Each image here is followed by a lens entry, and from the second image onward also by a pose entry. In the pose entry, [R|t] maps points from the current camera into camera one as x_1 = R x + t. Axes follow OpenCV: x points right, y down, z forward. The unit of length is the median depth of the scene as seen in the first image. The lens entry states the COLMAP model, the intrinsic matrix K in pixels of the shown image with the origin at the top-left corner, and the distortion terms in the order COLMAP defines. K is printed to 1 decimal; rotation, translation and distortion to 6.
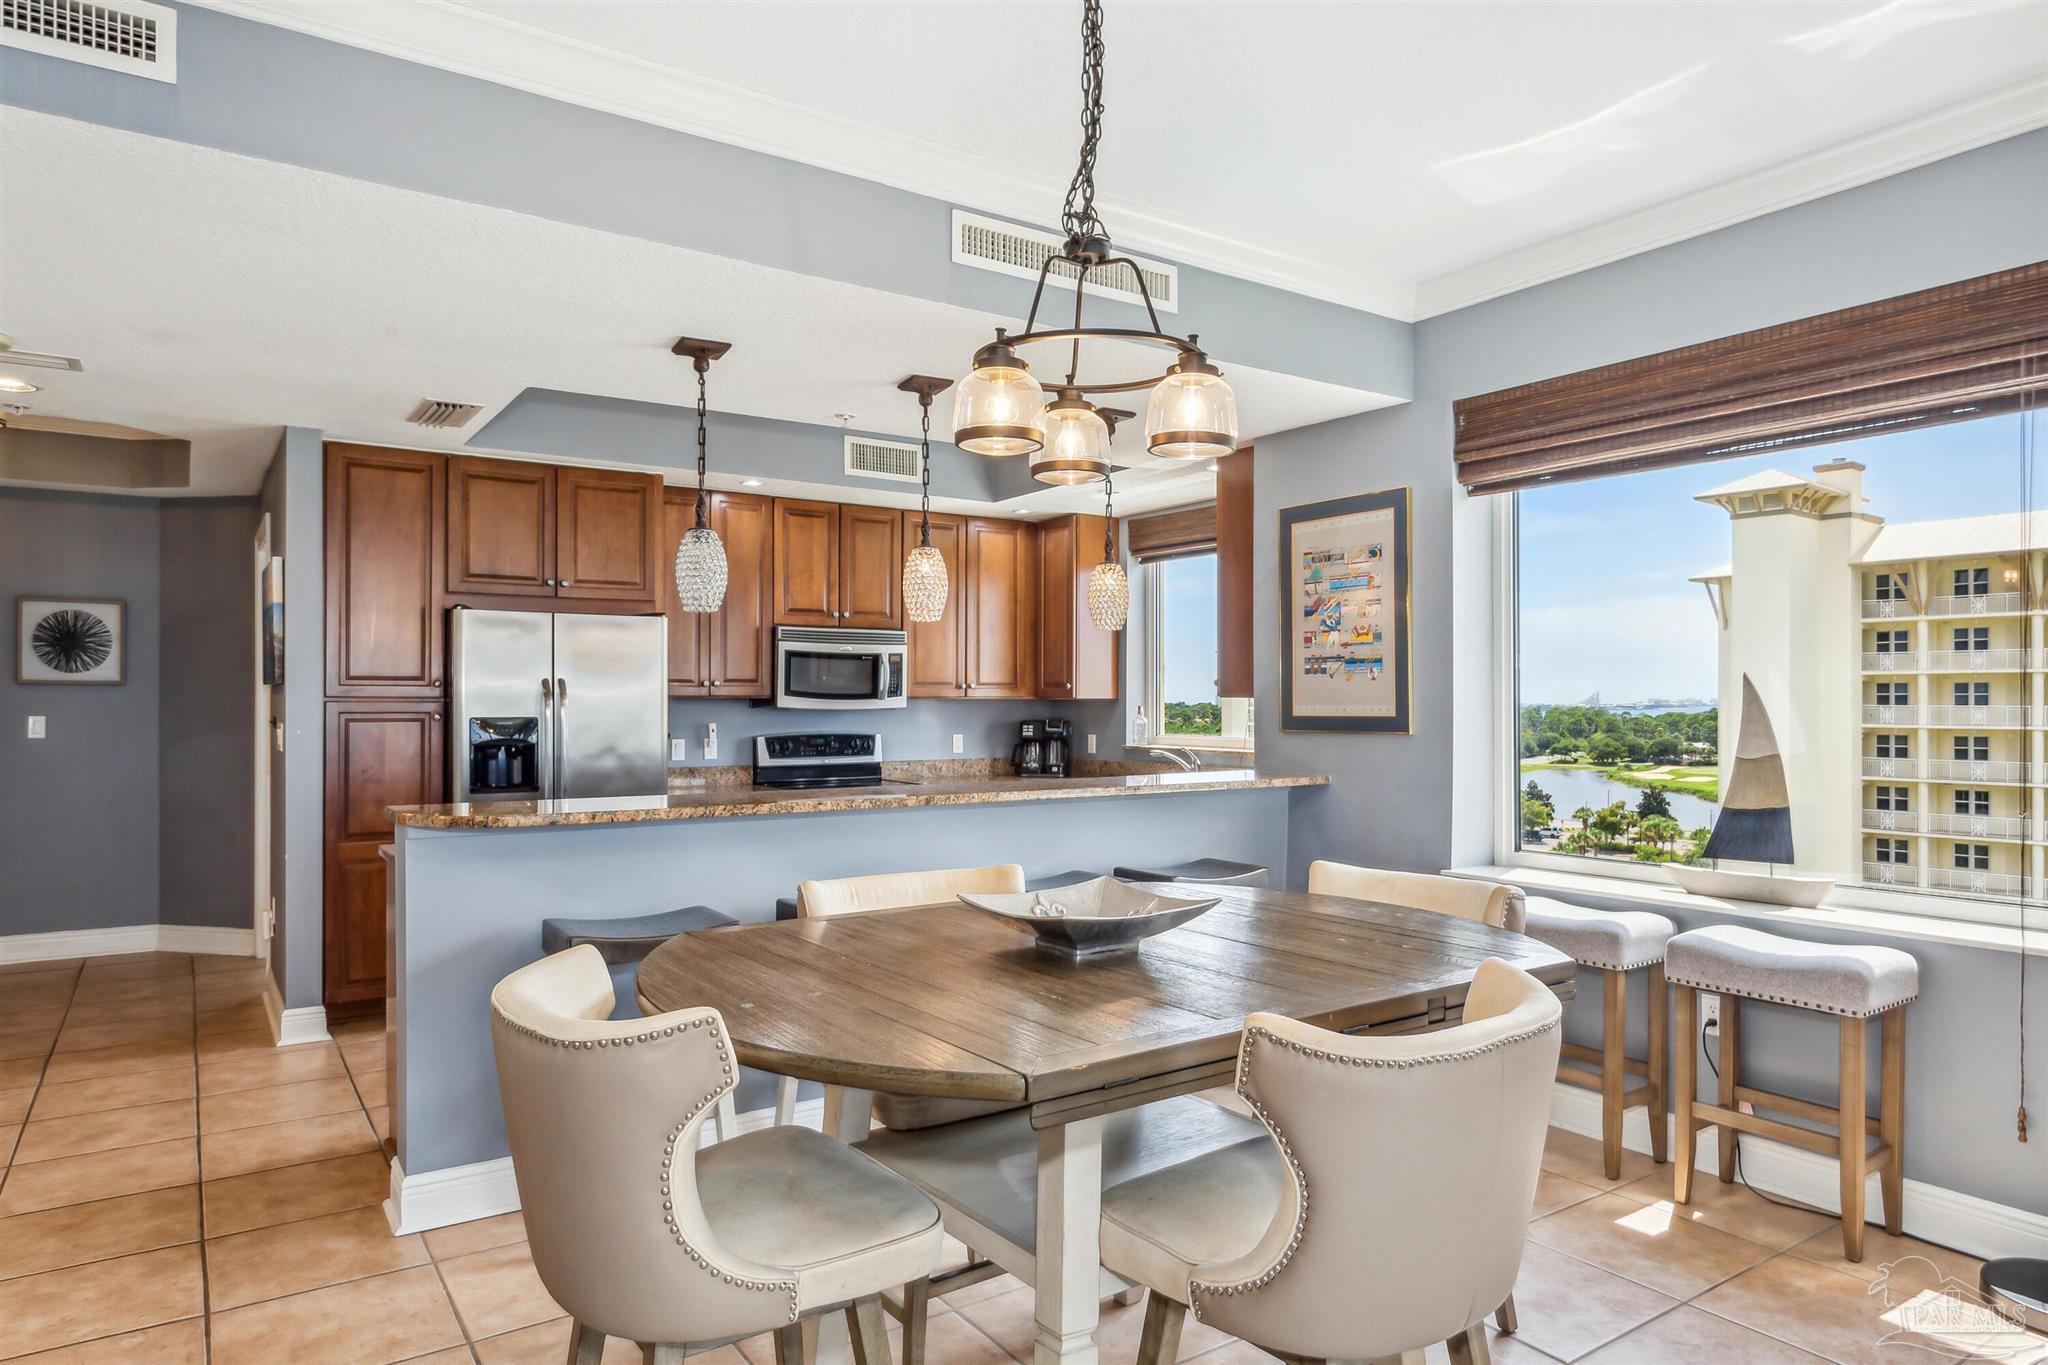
lens RADIAL K [[1230.6, 0, 1028.9], [0, 1230.6, 701.6], [0, 0, 1]] dist [-0.001124, -0.000837]
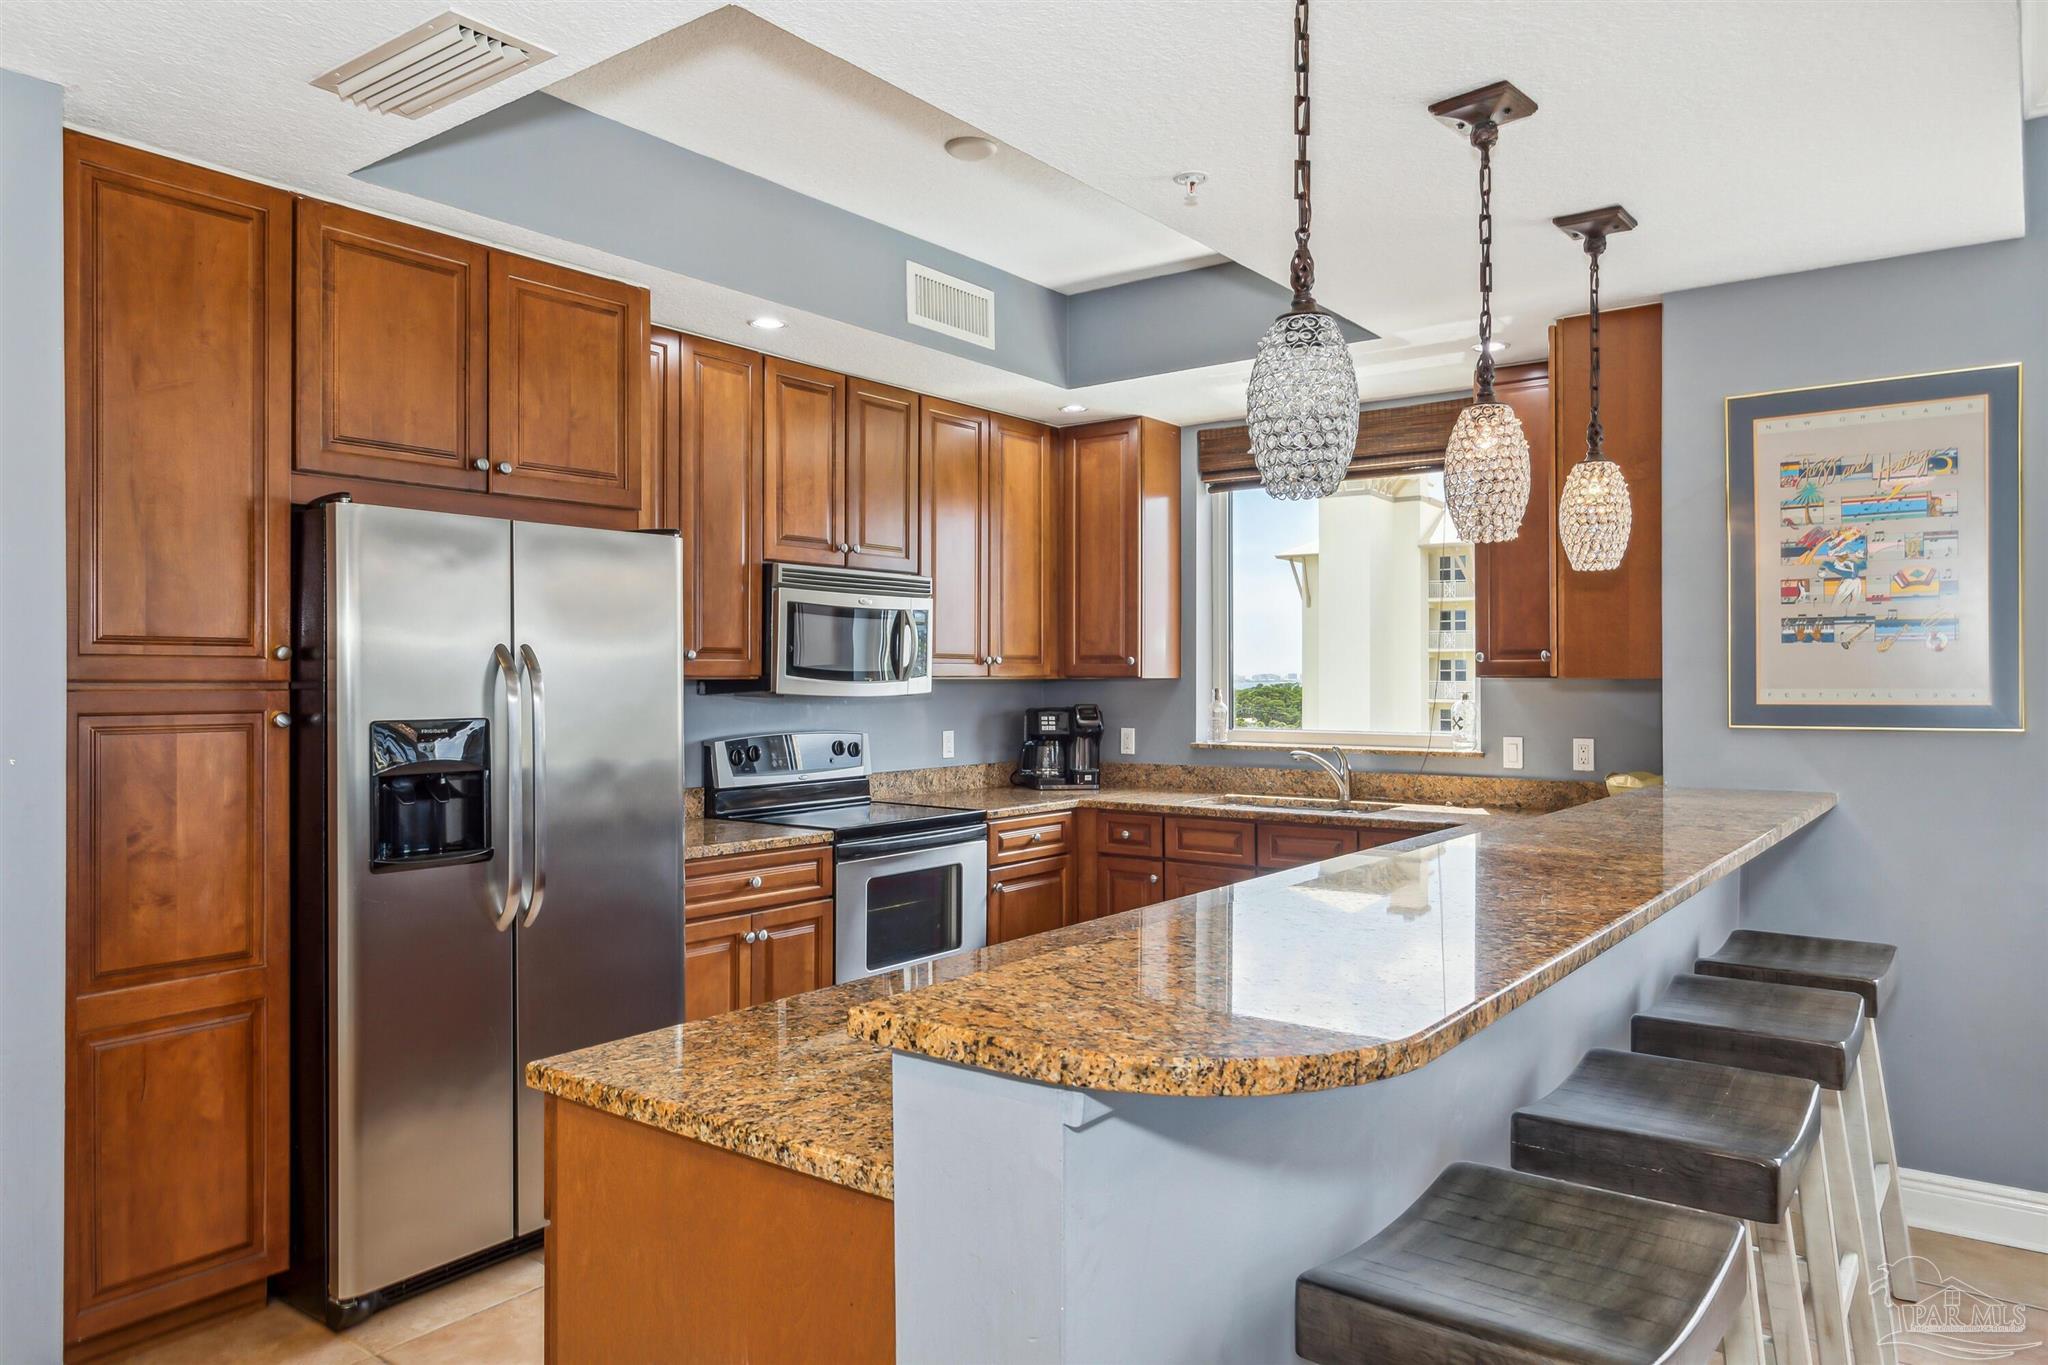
lens RADIAL K [[1344.8, 0, 1004.9], [0, 1344.8, 675.7], [0, 0, 1]] dist [0.005877, 0.003779]
pose [[0.950176, -0.002027, 0.311707, -0.358212], [0.002758, 0.999994, -0.001902, -0.003490], [-0.311702, 0.002667, 0.950176, 0.376969]]
